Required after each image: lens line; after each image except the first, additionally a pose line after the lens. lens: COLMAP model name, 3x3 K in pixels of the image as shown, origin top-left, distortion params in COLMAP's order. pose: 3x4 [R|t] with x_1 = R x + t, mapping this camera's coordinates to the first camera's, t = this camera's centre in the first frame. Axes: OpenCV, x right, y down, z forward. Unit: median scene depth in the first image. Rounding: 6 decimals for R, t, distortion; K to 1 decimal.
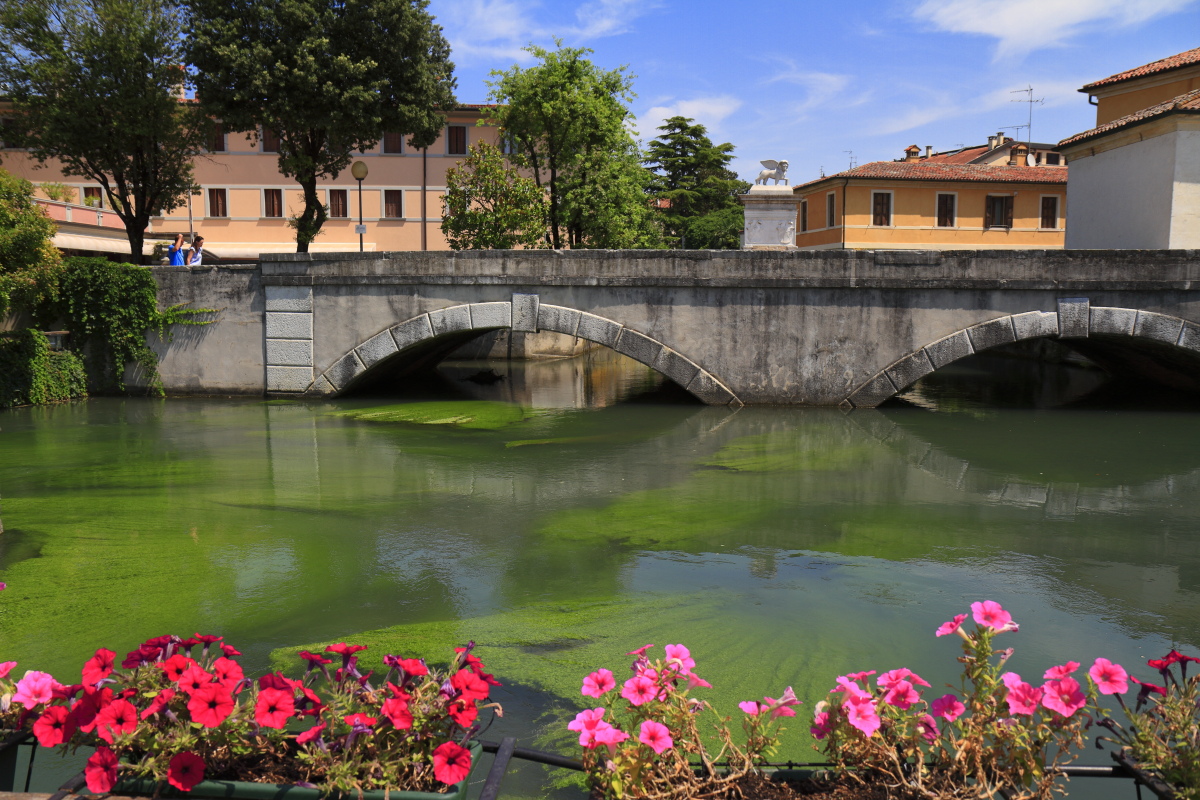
lens RADIAL K [[927.0, 0, 589.6], [0, 927.0, 408.4], [0, 0, 1]] dist [-0.098375, 0.105913]
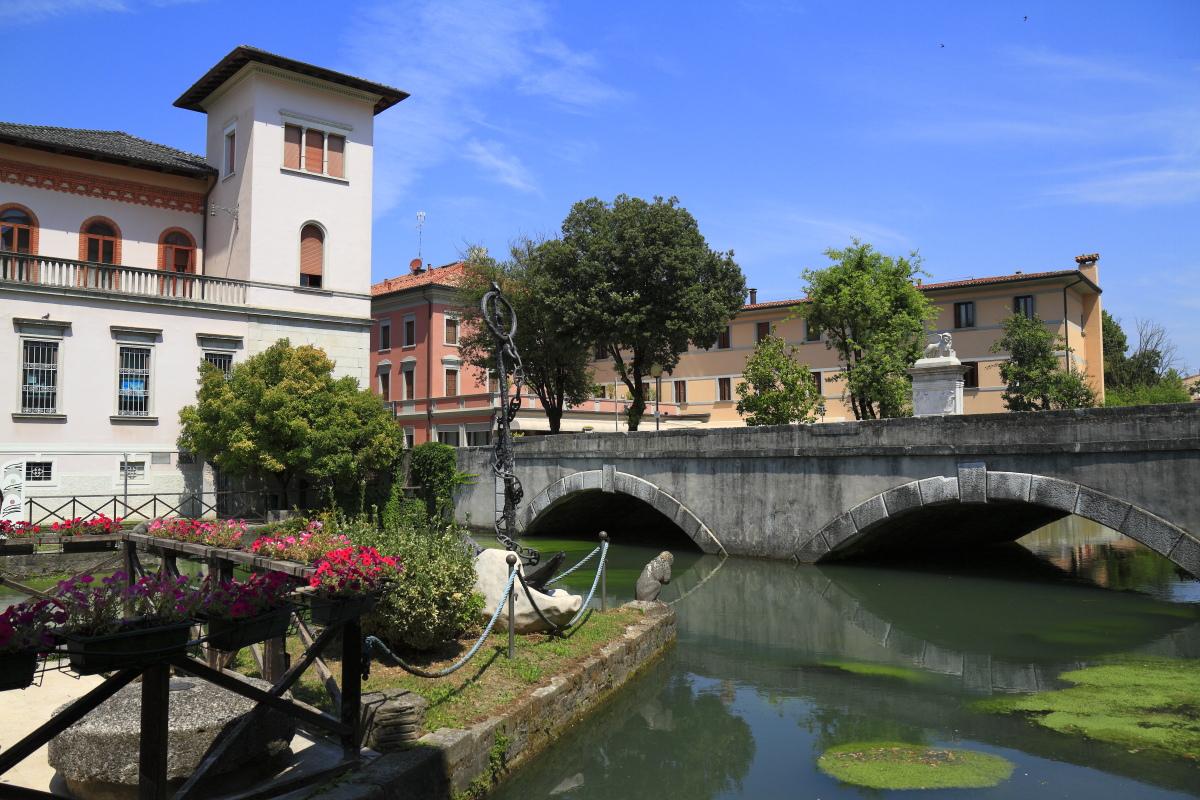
lens RADIAL K [[927.0, 0, 589.6], [0, 927.0, 408.4], [0, 0, 1]] dist [-0.098375, 0.105913]
pose [[0.721677, -0.047488, -0.690599, 0.877254], [-0.078561, 0.985580, -0.149869, 0.001848], [0.687757, 0.162411, 0.707540, 0.000946]]
